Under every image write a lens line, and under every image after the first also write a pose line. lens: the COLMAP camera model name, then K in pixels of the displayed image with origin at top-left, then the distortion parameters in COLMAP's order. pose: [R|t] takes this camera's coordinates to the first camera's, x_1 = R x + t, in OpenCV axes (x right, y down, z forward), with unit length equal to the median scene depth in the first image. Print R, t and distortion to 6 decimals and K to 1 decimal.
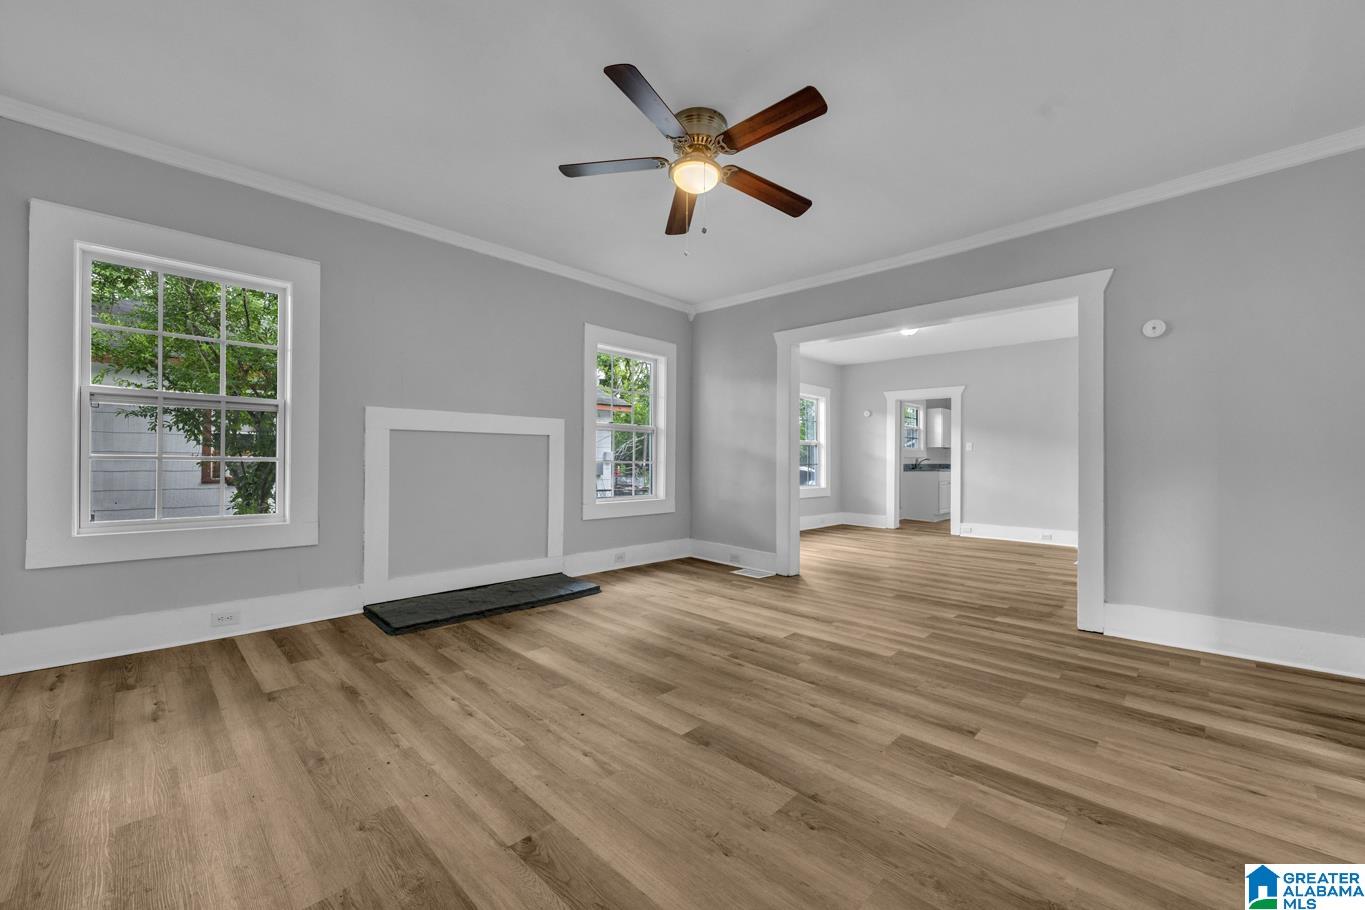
lens RADIAL K [[535.5, 0, 682.5], [0, 535.5, 455.0], [0, 0, 1]] dist [-0.000365, -0.000163]
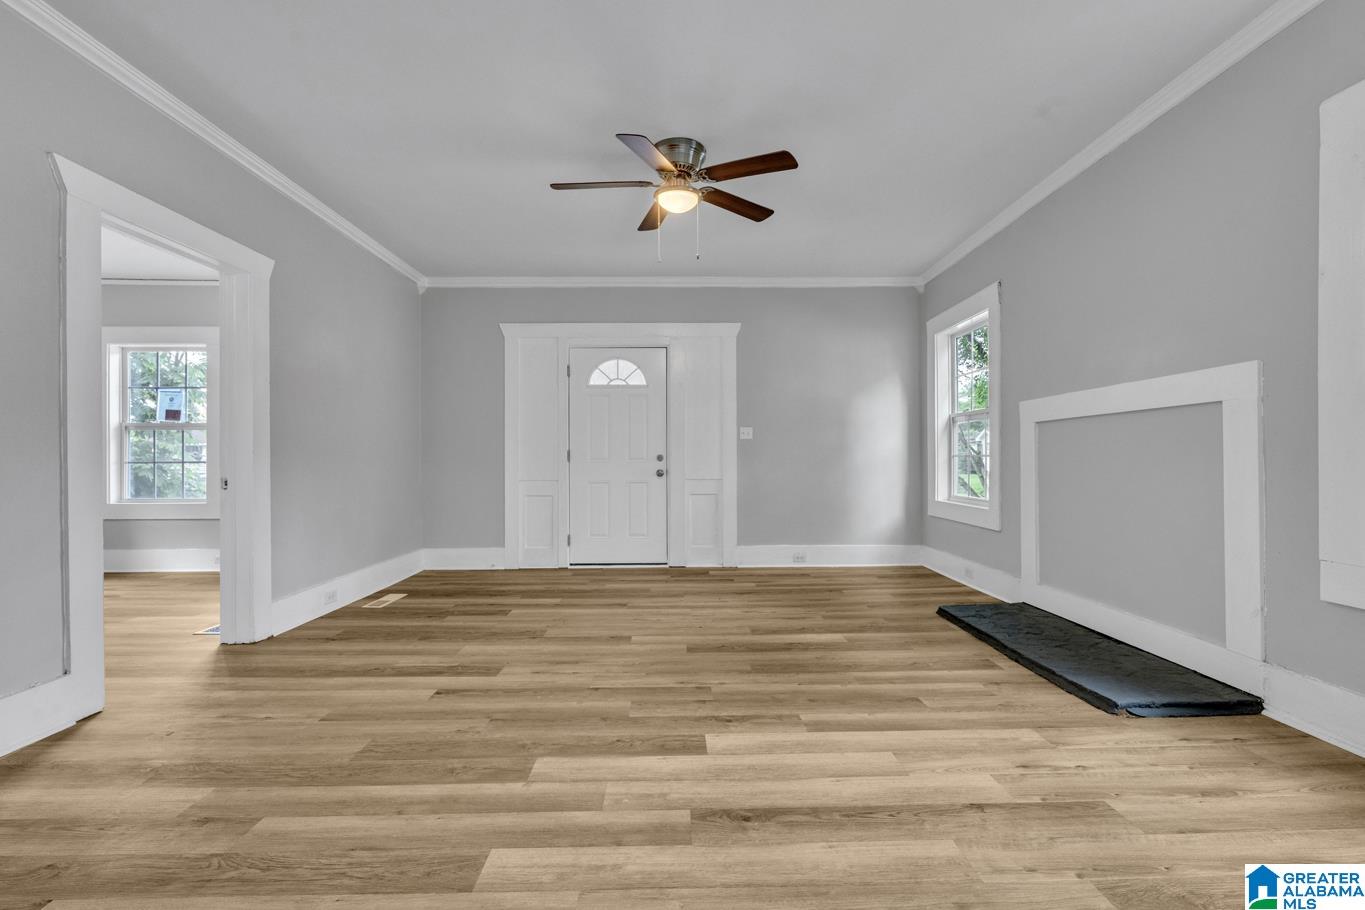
lens RADIAL K [[573.2, 0, 680.4], [0, 573.2, 459.7], [0, 0, 1]] dist [-0.000505, -0.000093]
pose [[-0.705115, -0.004563, -0.709078, 0.808395], [0.006003, 0.999905, -0.012404, 0.035464], [0.709067, -0.013002, -0.705021, 1.726366]]
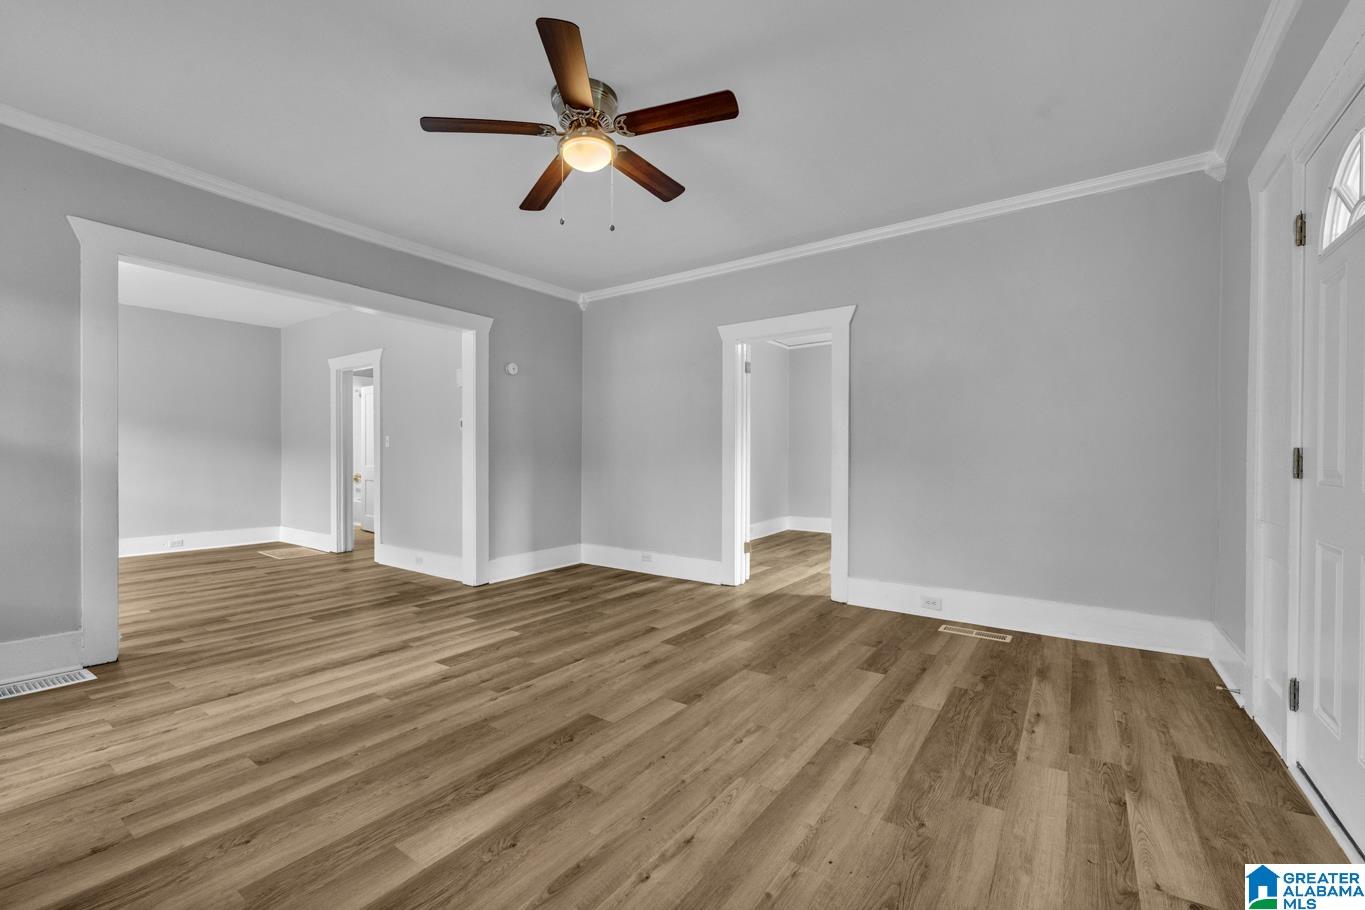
lens RADIAL K [[573.2, 0, 680.4], [0, 573.2, 459.7], [0, 0, 1]] dist [-0.000505, -0.000093]
pose [[-0.157900, -0.010707, 0.987397, -0.913260], [-0.016803, 0.999826, 0.008155, -0.003203], [-0.987312, -0.015304, -0.158052, 0.934309]]
